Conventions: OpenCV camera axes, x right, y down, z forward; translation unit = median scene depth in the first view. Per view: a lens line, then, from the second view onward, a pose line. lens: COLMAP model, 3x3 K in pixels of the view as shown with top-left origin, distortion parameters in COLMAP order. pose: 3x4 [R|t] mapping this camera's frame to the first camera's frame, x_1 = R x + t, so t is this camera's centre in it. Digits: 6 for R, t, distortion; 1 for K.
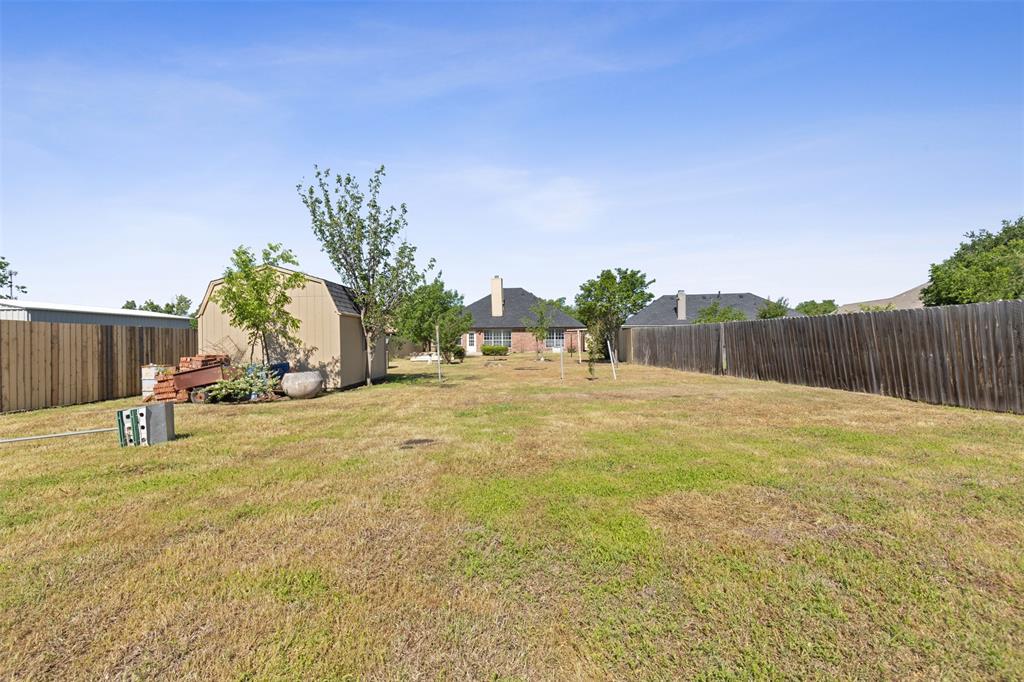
lens RADIAL K [[475.9, 0, 507.7], [0, 475.9, 336.1], [0, 0, 1]] dist [-0.001859, -0.000209]
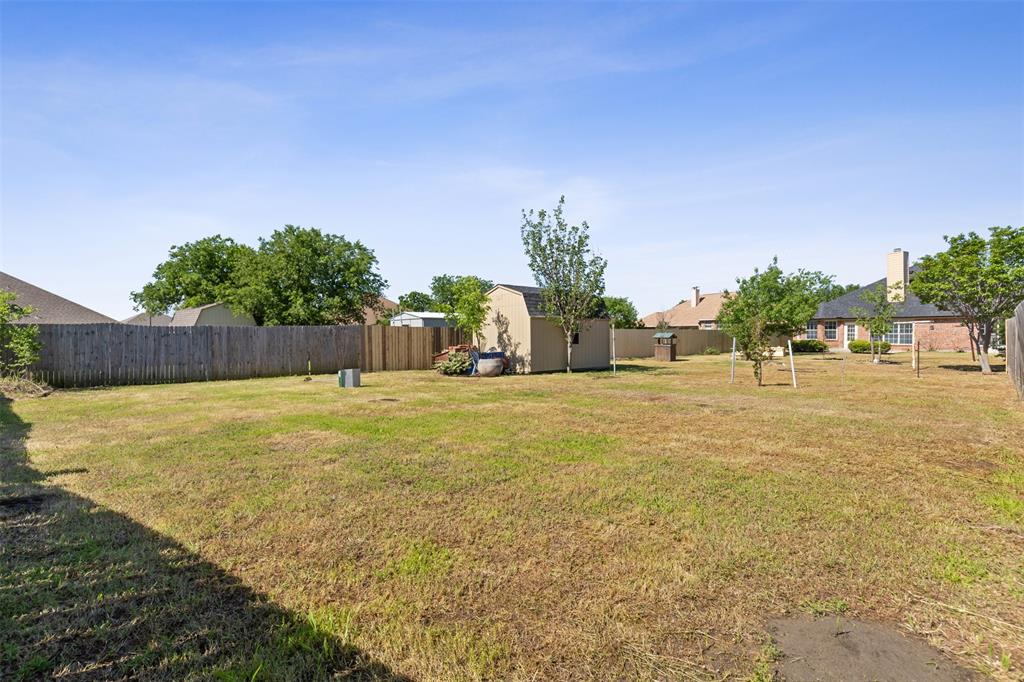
lens RADIAL K [[475.9, 0, 507.7], [0, 475.9, 336.1], [0, 0, 1]] dist [-0.001859, -0.000209]
pose [[0.574328, 0.010674, -0.818556, 0.658501], [0.007838, 0.999797, 0.018537, -0.017752], [0.818588, -0.017062, 0.574128, 0.162480]]
